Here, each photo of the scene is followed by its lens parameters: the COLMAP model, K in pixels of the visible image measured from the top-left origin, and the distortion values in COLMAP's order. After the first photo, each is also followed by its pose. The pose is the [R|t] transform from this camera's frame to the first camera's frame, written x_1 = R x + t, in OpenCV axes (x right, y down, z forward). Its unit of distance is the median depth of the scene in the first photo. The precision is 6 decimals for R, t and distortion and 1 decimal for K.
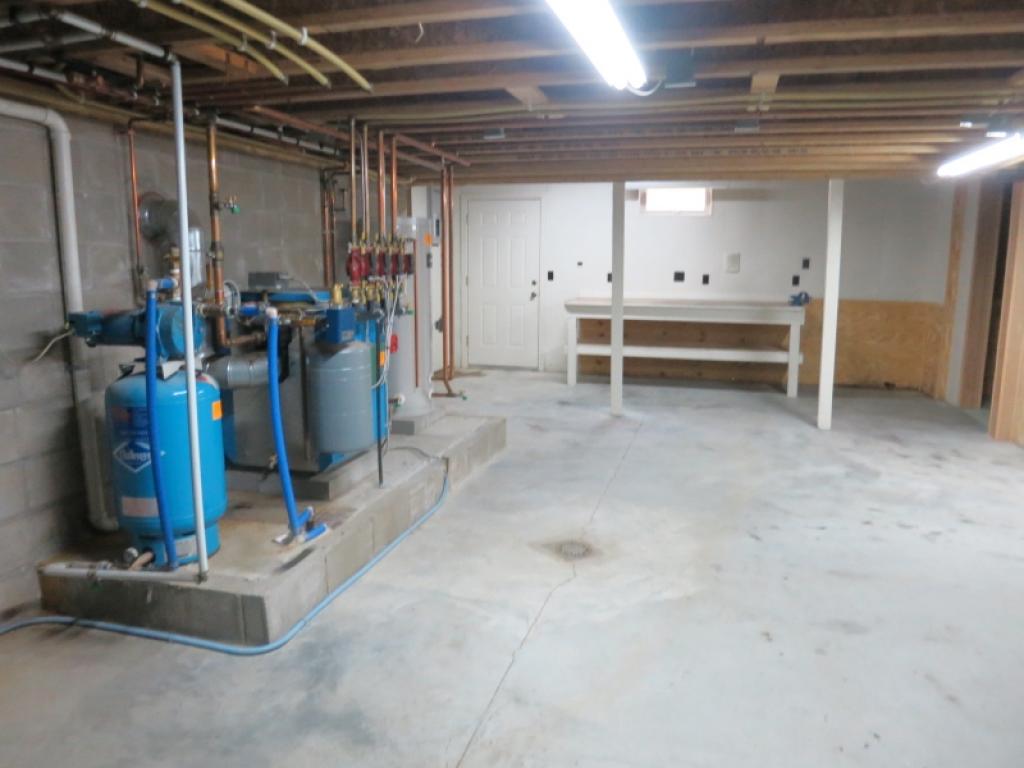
lens RADIAL K [[735.9, 0, 512.2], [0, 735.9, 380.5], [0, 0, 1]] dist [-0.055037, 0.014322]
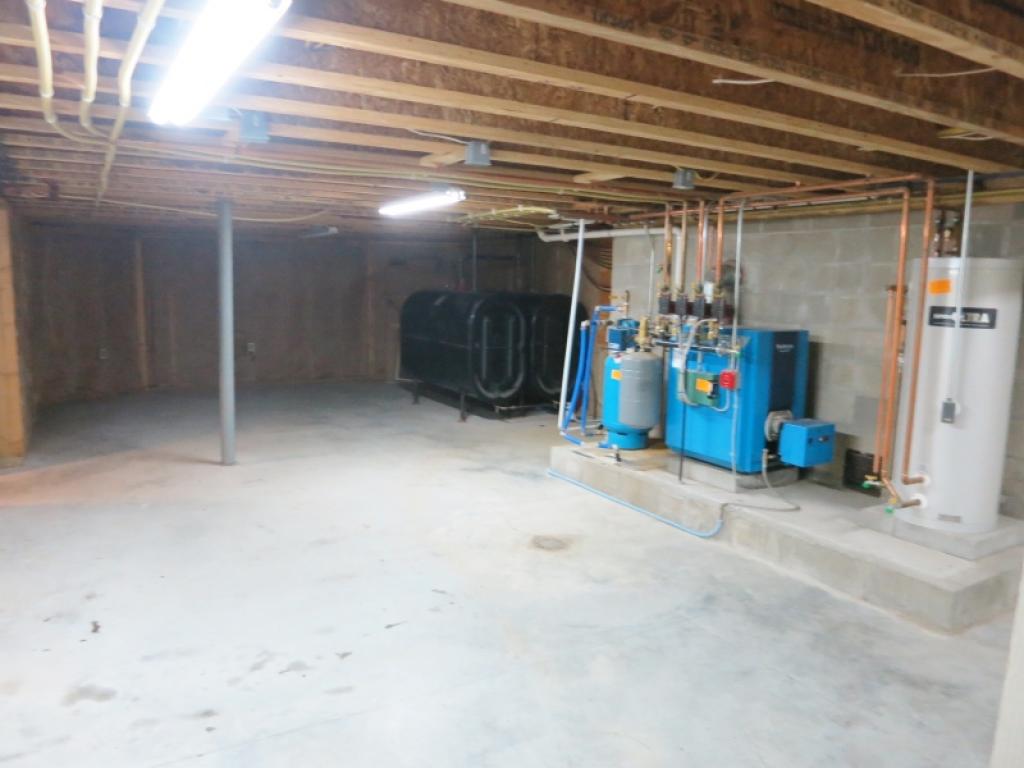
lens RADIAL K [[735.9, 0, 511.1], [0, 735.9, 384.8], [0, 0, 1]] dist [-0.055037, 0.014322]
pose [[-0.692047, 0.080083, -0.717397, 0.898019], [-0.146049, 0.957740, 0.247800, -0.280688], [0.706924, 0.276264, -0.651105, 1.556584]]
